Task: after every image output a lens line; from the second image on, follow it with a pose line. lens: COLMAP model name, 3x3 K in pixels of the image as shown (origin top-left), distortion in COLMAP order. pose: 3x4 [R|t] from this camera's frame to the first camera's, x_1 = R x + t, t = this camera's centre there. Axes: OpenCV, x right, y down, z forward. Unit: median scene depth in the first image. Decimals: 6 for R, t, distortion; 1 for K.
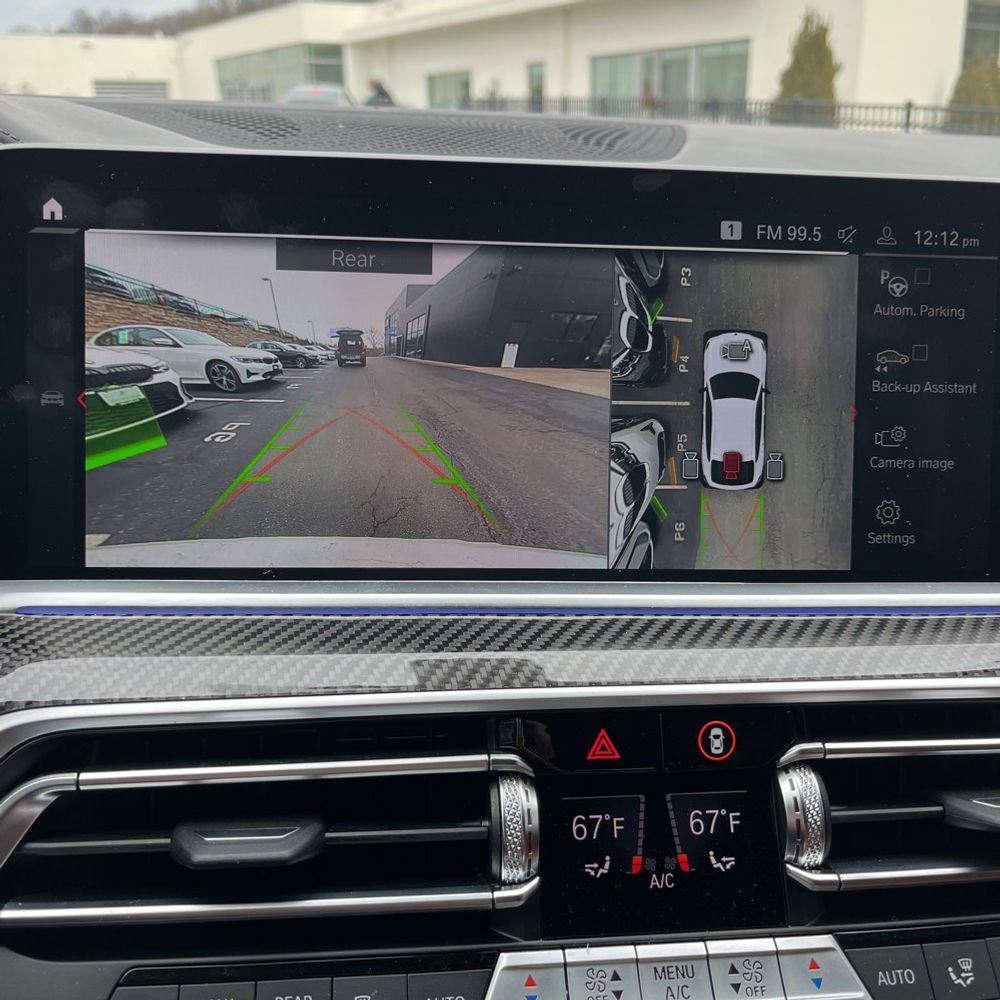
lens RADIAL K [[1019.6, 0, 499.4], [0, 1019.6, 499.4], [0, 0, 1]] dist [0.026546, -0.012407]
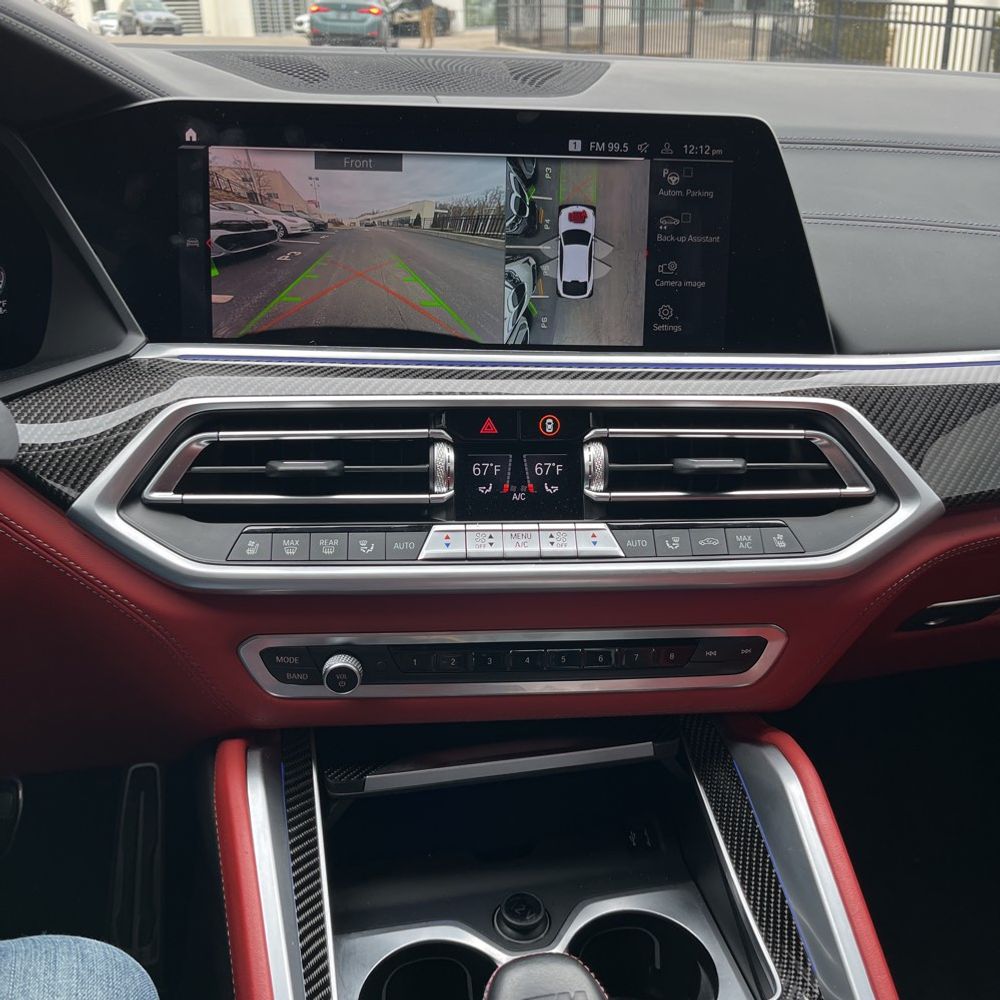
lens RADIAL K [[1060.3, 0, 500.0], [0, 1060.3, 501.1], [0, 0, 1]] dist [0.160374, -0.534625]
pose [[0.999379, 0.009389, -0.033964, 0.172362], [-0.006586, 0.996633, 0.081727, 0.196845], [0.034617, -0.081453, 0.996076, -0.893368]]
